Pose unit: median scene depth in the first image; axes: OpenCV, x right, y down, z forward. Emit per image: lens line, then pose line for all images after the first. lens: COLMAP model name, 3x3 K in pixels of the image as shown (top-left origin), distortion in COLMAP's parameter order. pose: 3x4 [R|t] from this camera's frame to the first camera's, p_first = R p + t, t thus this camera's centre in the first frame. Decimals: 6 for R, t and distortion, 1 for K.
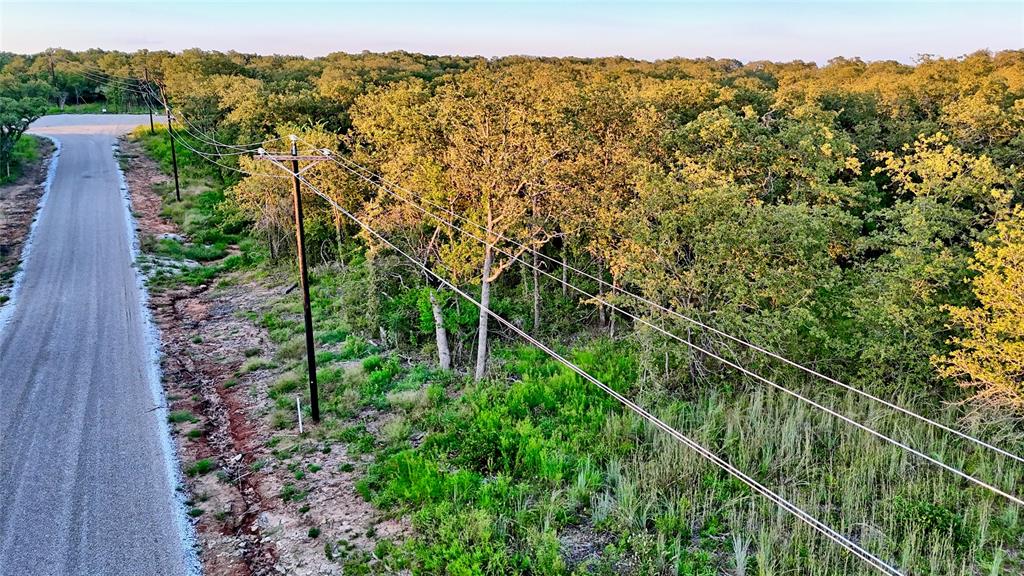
lens RADIAL K [[718.9, 0, 512.8], [0, 718.9, 285.8], [0, 0, 1]] dist [0.052405, -0.000872]
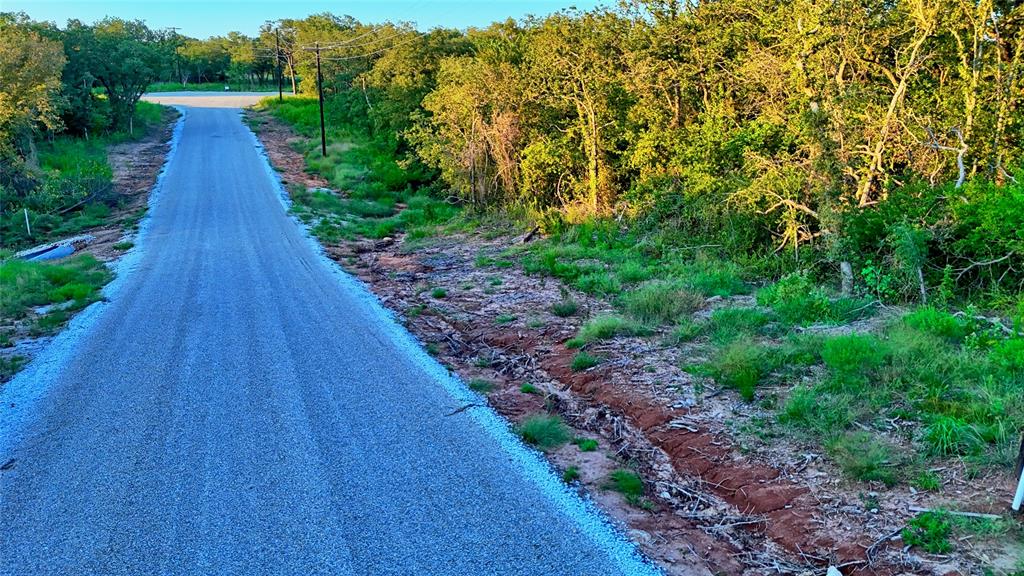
lens RADIAL K [[718.9, 0, 511.1], [0, 718.9, 289.6], [0, 0, 1]] dist [0.052405, -0.000872]
pose [[0.993583, 0.018176, -0.111632, -0.189288], [-0.020261, 0.999640, -0.017578, 0.048404], [0.111272, 0.019727, 0.993594, 0.267323]]
